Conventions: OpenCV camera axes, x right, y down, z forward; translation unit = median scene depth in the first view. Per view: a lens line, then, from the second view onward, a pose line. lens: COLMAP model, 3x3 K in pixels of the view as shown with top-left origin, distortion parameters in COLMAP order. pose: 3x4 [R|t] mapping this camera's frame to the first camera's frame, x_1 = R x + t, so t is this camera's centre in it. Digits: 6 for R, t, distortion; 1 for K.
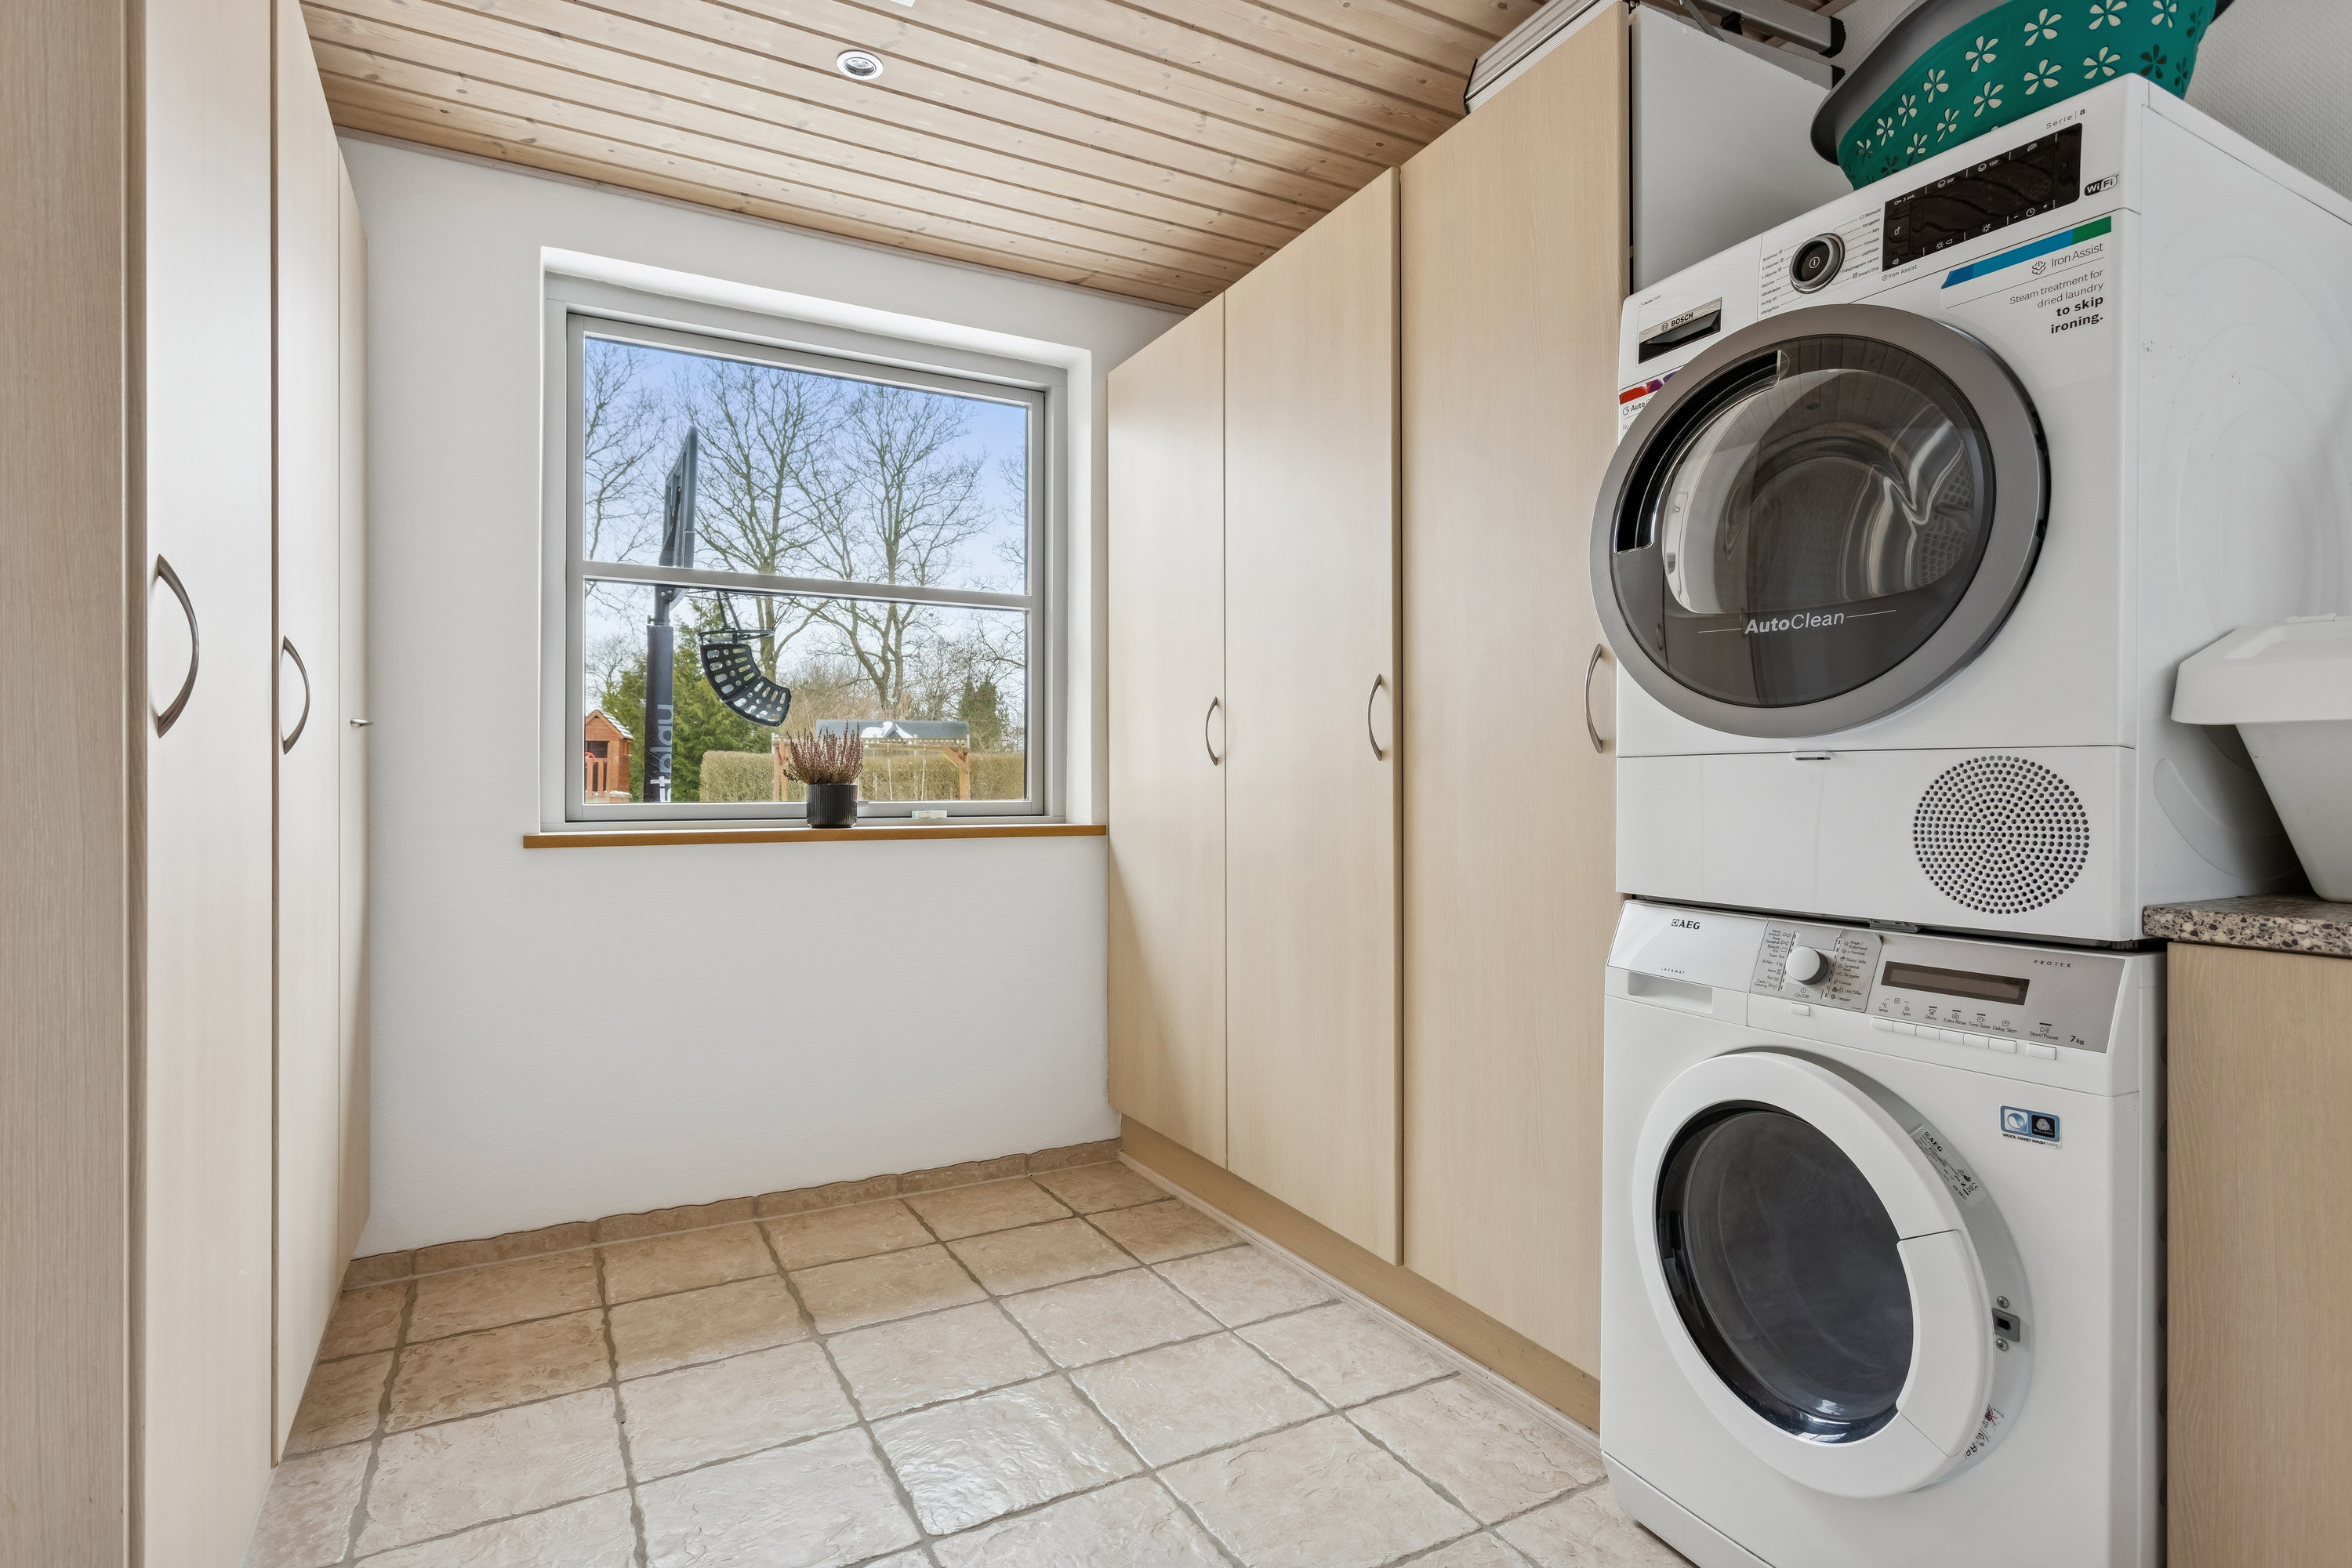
lens RADIAL K [[1203.8, 0, 1178.9], [0, 1203.8, 782.5], [0, 0, 1]] dist [0.001567, 0.000203]
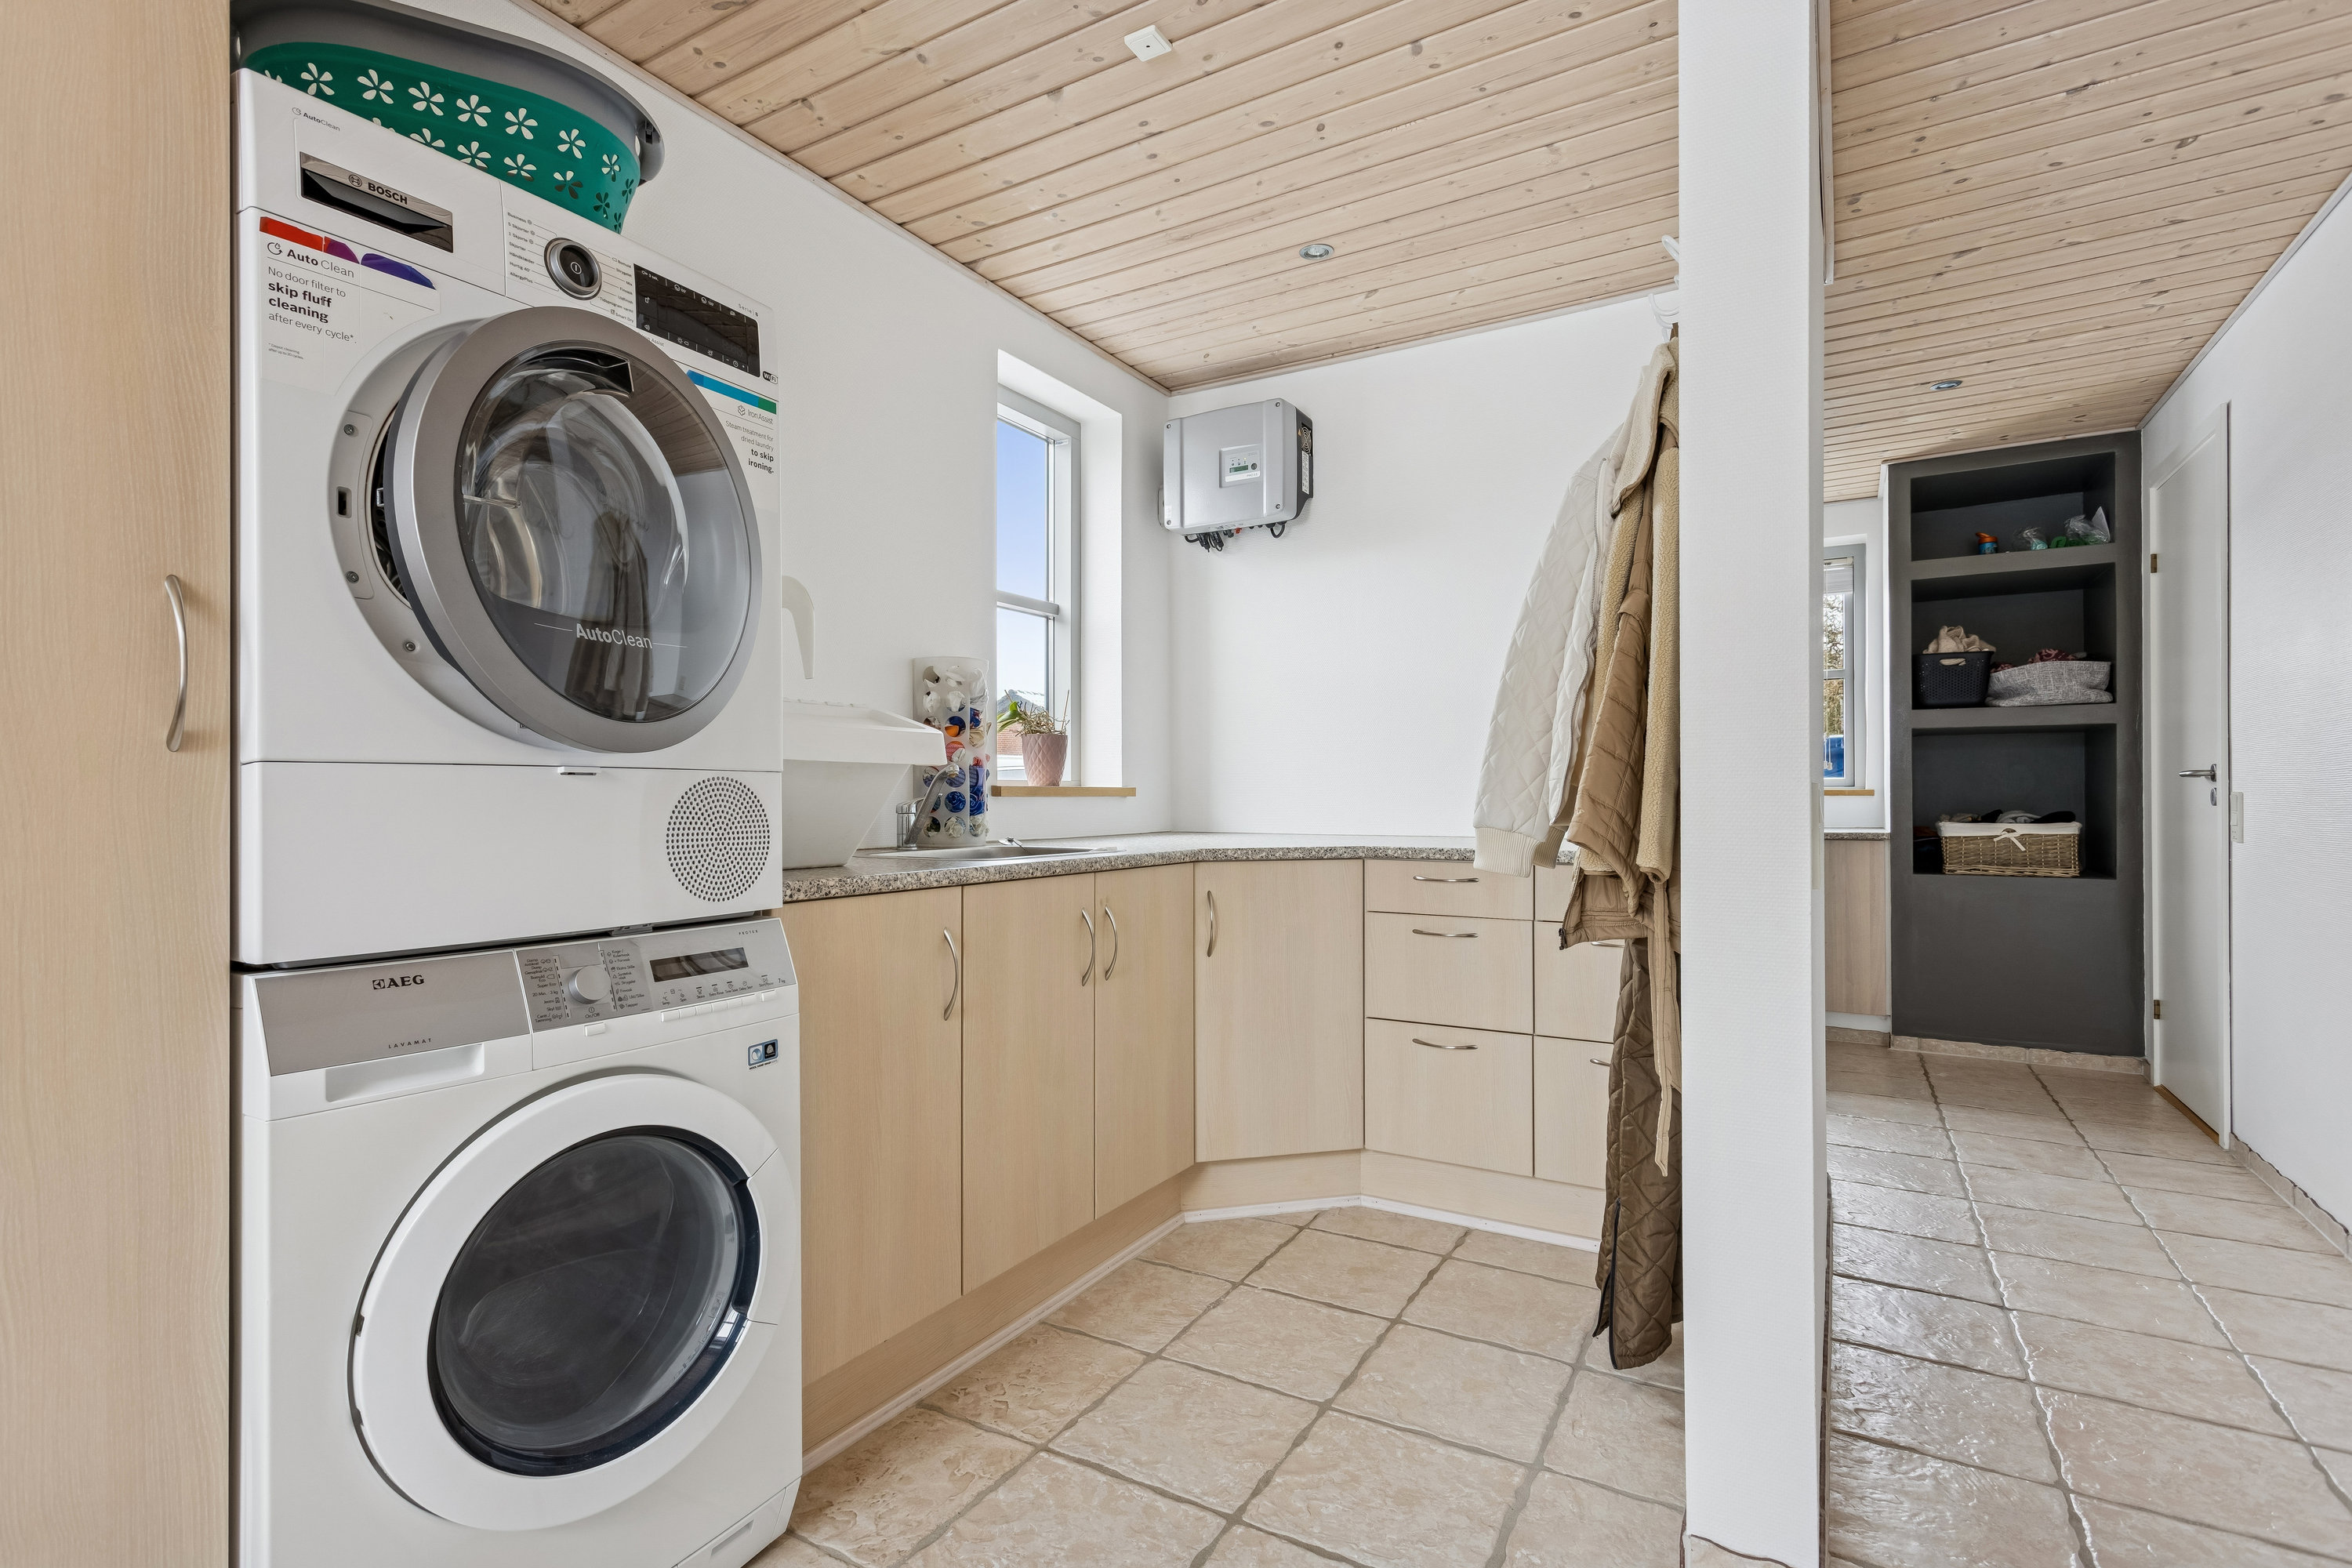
lens RADIAL K [[1125.2, 0, 1172.0], [0, 1125.2, 792.5], [0, 0, 1]] dist [0.014657, -0.000044]
pose [[-0.512901, 0.008958, 0.858401, -0.593024], [0.005894, 0.999959, -0.006914, 0.005750], [-0.858428, 0.001513, -0.512933, 1.227750]]
